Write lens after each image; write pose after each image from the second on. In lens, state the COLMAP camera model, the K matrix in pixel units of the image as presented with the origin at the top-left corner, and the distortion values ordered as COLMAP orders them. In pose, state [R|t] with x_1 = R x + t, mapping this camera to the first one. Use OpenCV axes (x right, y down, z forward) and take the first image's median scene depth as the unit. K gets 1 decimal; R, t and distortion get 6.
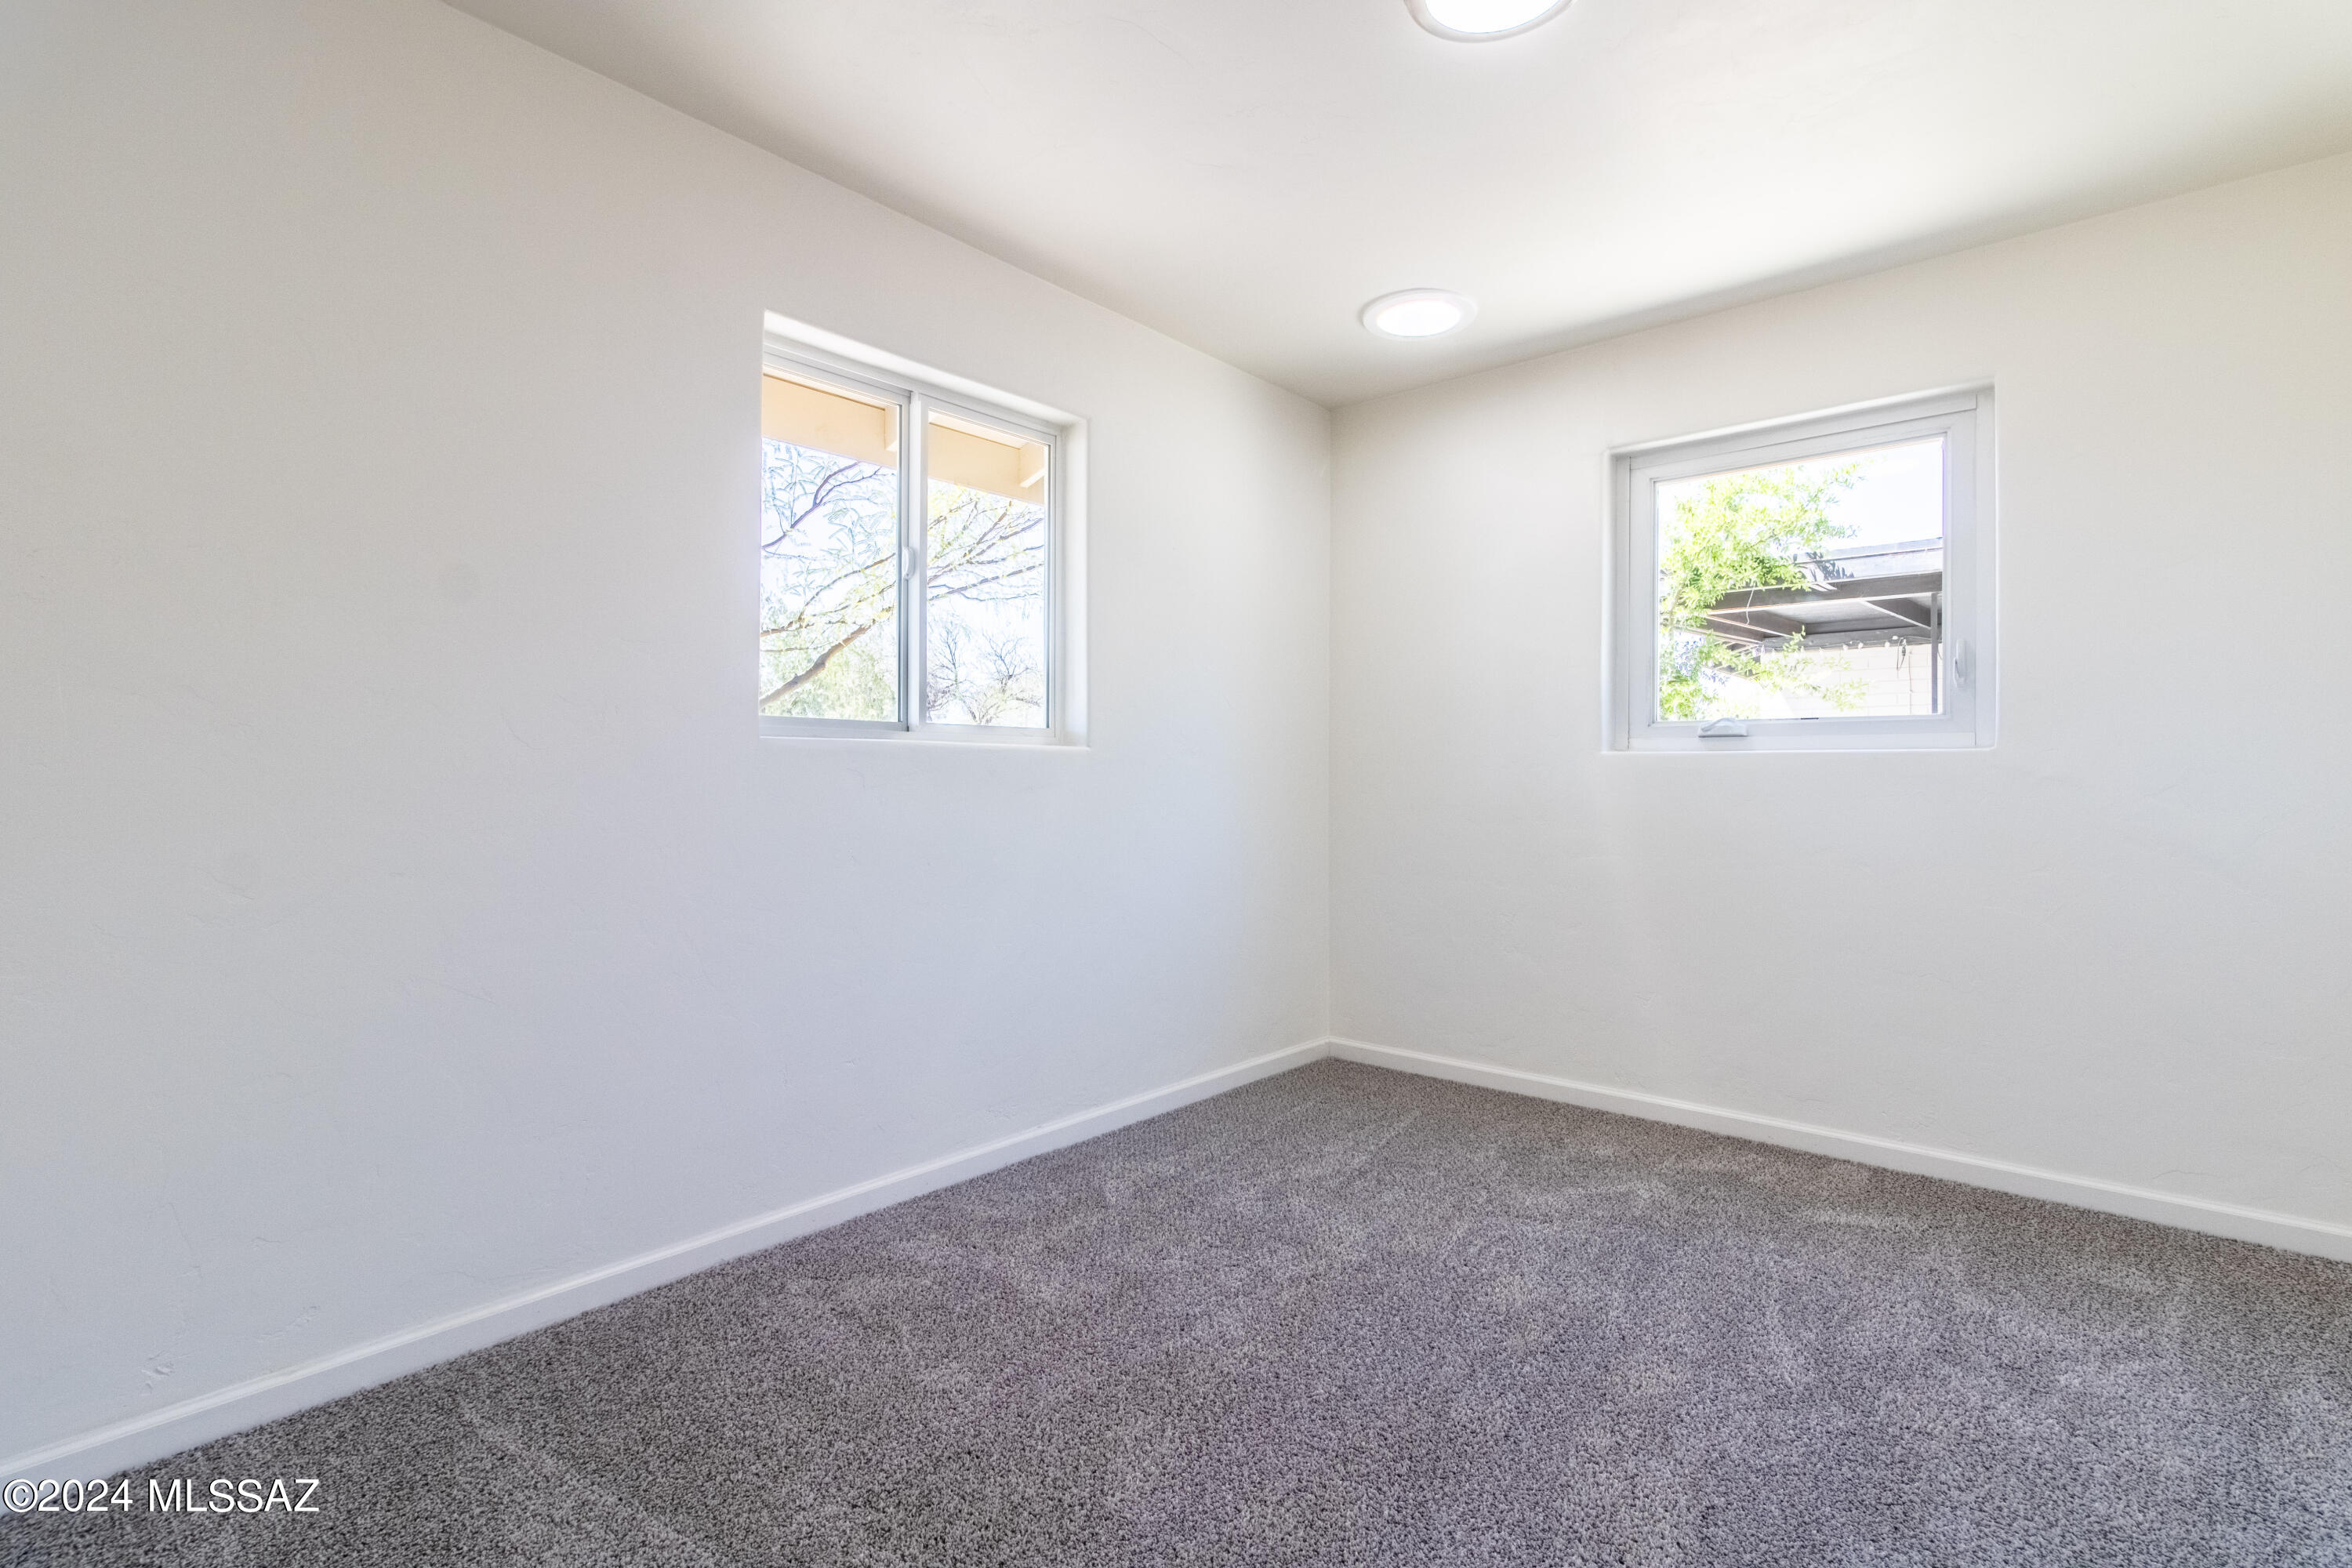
lens RADIAL K [[1100.7, 0, 1196.7], [0, 1100.7, 773.5], [0, 0, 1]] dist [0.002226, -0.003688]
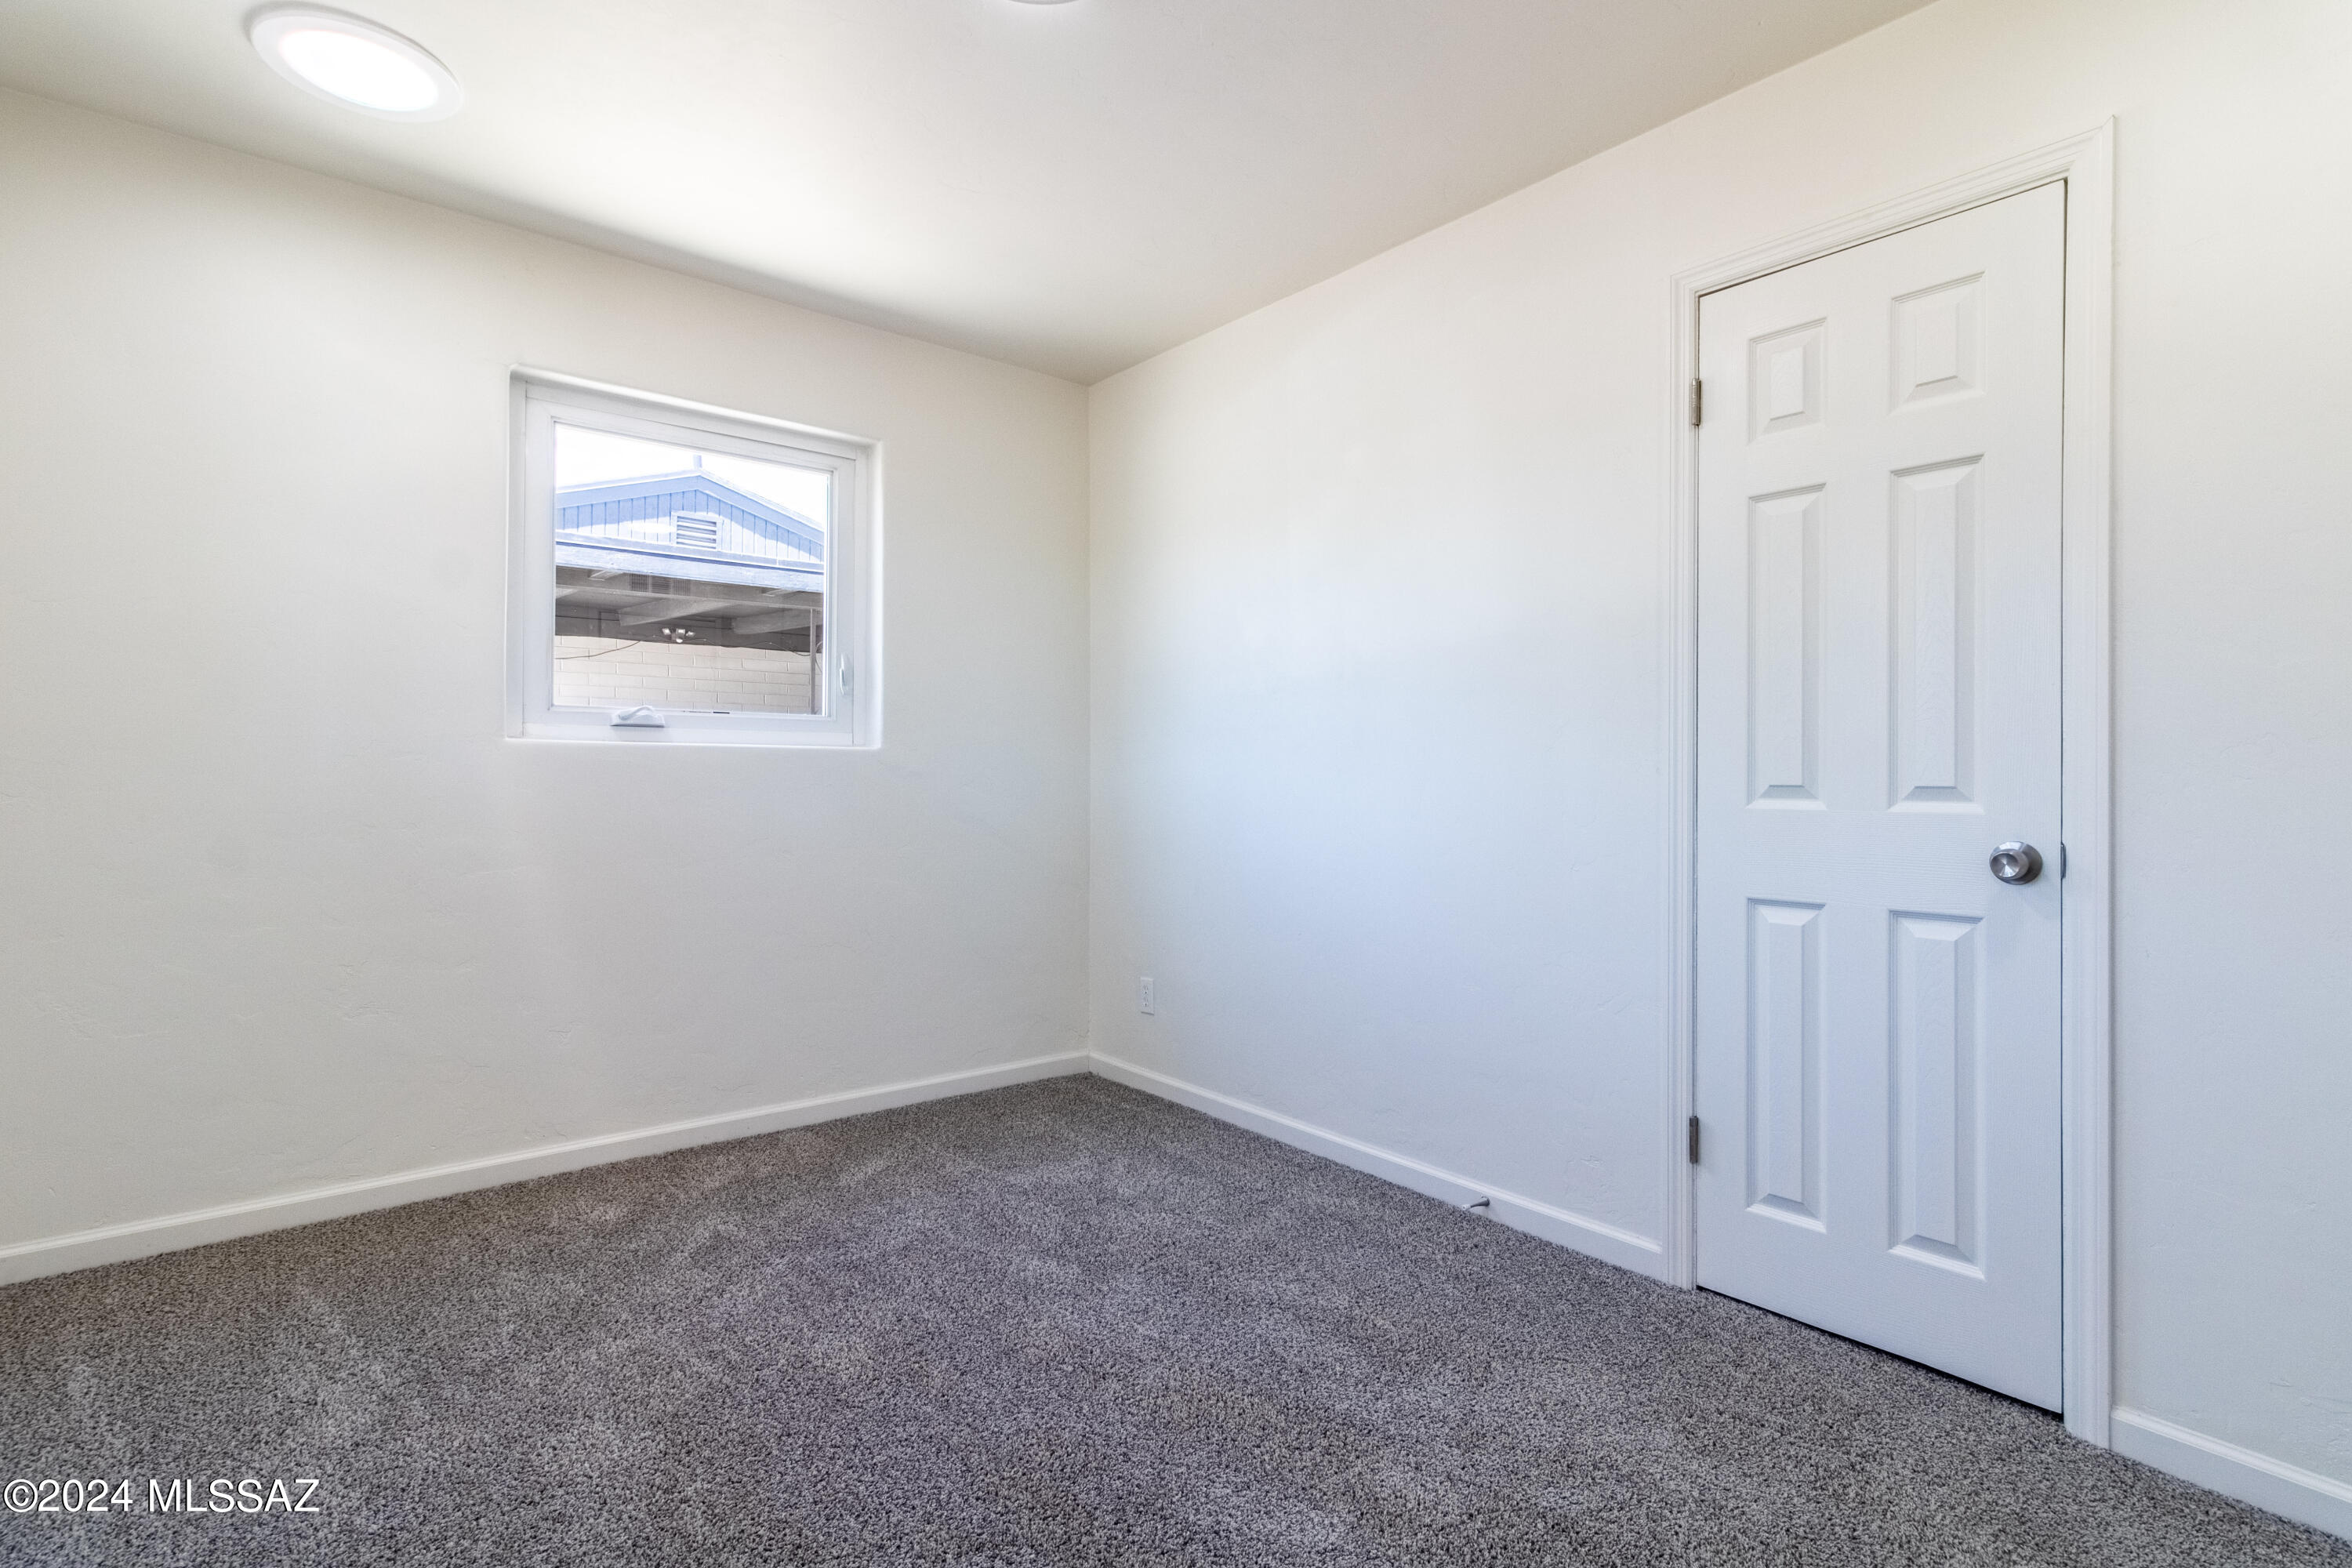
lens RADIAL K [[1100.7, 0, 1196.7], [0, 1100.7, 773.5], [0, 0, 1]] dist [0.002226, -0.003688]
pose [[0.179121, -0.002554, 0.983824, -0.384749], [-0.005416, 0.999979, 0.003582, 0.000448], [-0.983812, -0.005970, 0.179103, 0.418144]]
